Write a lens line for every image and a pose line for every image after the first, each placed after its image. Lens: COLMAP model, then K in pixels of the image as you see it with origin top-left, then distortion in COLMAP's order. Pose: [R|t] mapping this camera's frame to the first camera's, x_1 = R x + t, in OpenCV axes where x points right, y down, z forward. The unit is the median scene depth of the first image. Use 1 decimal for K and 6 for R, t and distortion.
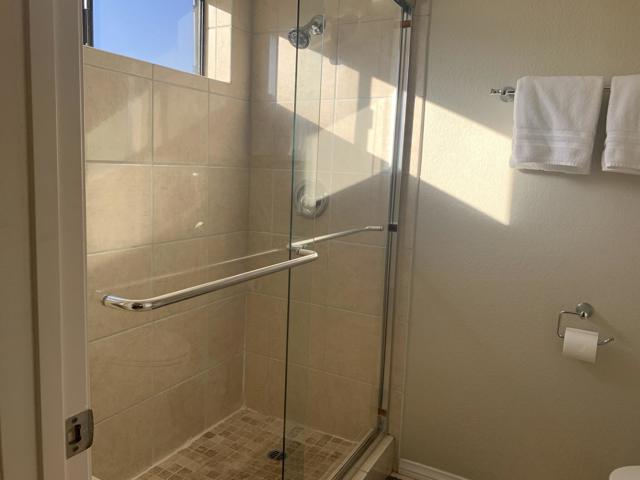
lens RADIAL K [[493.2, 0, 318.2], [0, 493.2, 230.6], [0, 0, 1]] dist [0.013597, -0.021288]
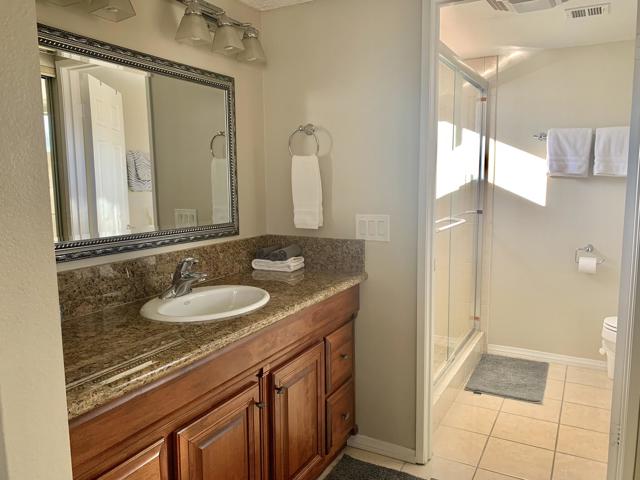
lens RADIAL K [[493.2, 0, 325.3], [0, 493.2, 237.0], [0, 0, 1]] dist [0.013597, -0.021288]
pose [[0.998786, -0.049060, 0.004444, -0.507633], [0.049084, 0.998781, -0.005310, 0.081832], [-0.004178, 0.005521, 0.999976, -0.948985]]
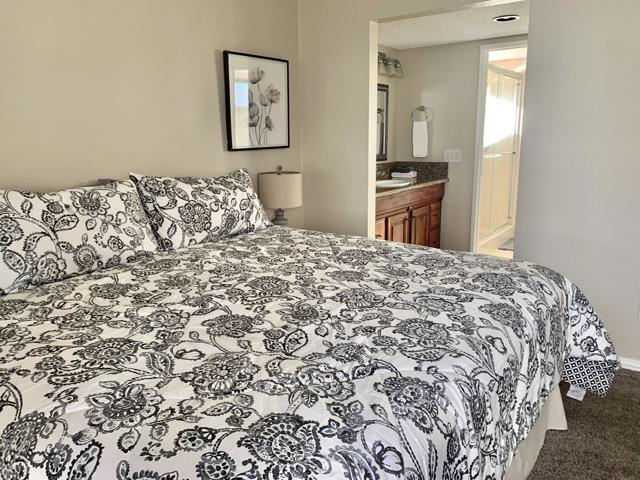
lens RADIAL K [[493.2, 0, 321.5], [0, 493.2, 244.8], [0, 0, 1]] dist [0.013597, -0.021288]
pose [[0.992150, -0.026873, -0.122128, -0.796430], [0.037893, 0.995326, 0.088823, 0.290713], [0.119170, -0.092754, 0.988532, -2.614490]]
